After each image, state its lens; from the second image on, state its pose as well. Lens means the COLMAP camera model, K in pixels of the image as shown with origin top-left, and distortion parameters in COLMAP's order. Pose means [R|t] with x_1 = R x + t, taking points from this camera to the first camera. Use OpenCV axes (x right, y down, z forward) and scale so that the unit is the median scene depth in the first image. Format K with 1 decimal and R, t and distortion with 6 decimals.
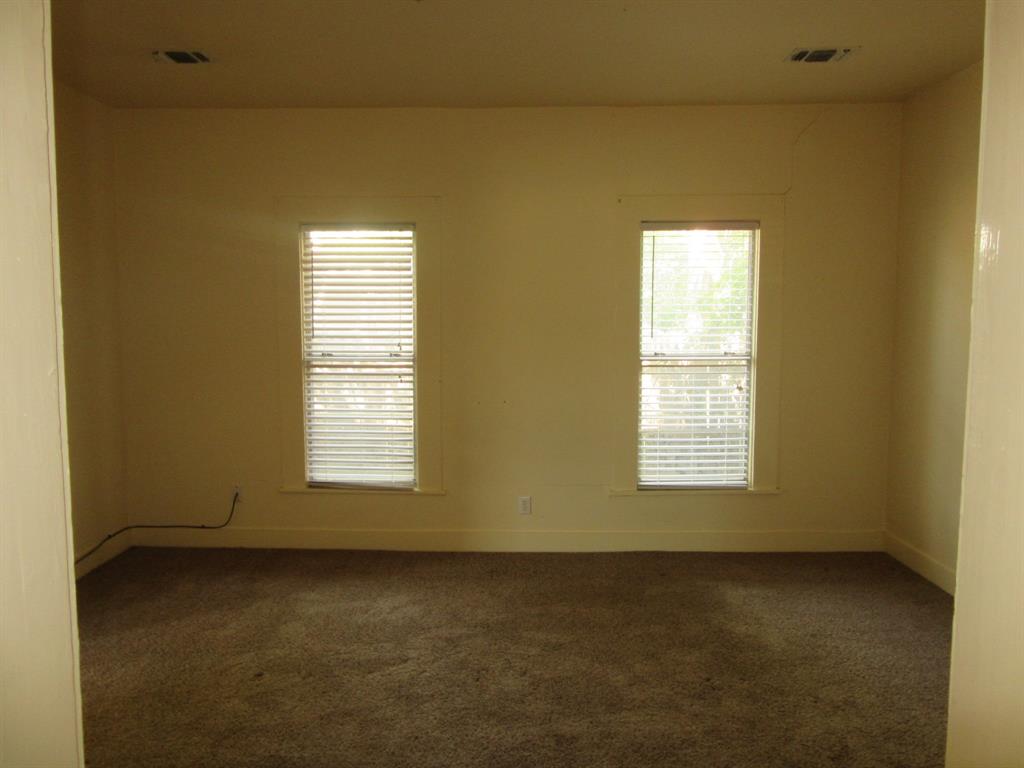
lens RADIAL K [[747.5, 0, 512.0], [0, 747.5, 384.0], [0, 0, 1]] dist [-0.048748, 0.003703]
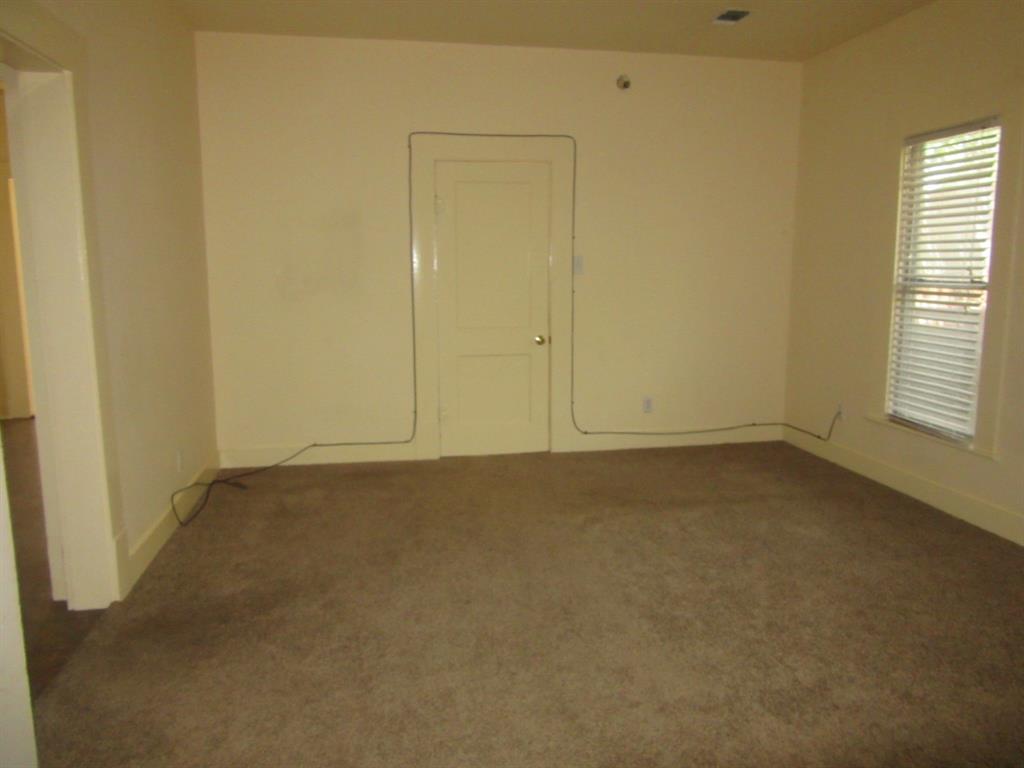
lens RADIAL K [[747.5, 0, 512.0], [0, 747.5, 384.0], [0, 0, 1]] dist [-0.048748, 0.003703]
pose [[0.193773, 0.155019, -0.968721, 0.541691], [-0.074288, 0.986920, 0.143071, -0.005159], [0.978230, 0.044241, 0.202754, 0.342195]]
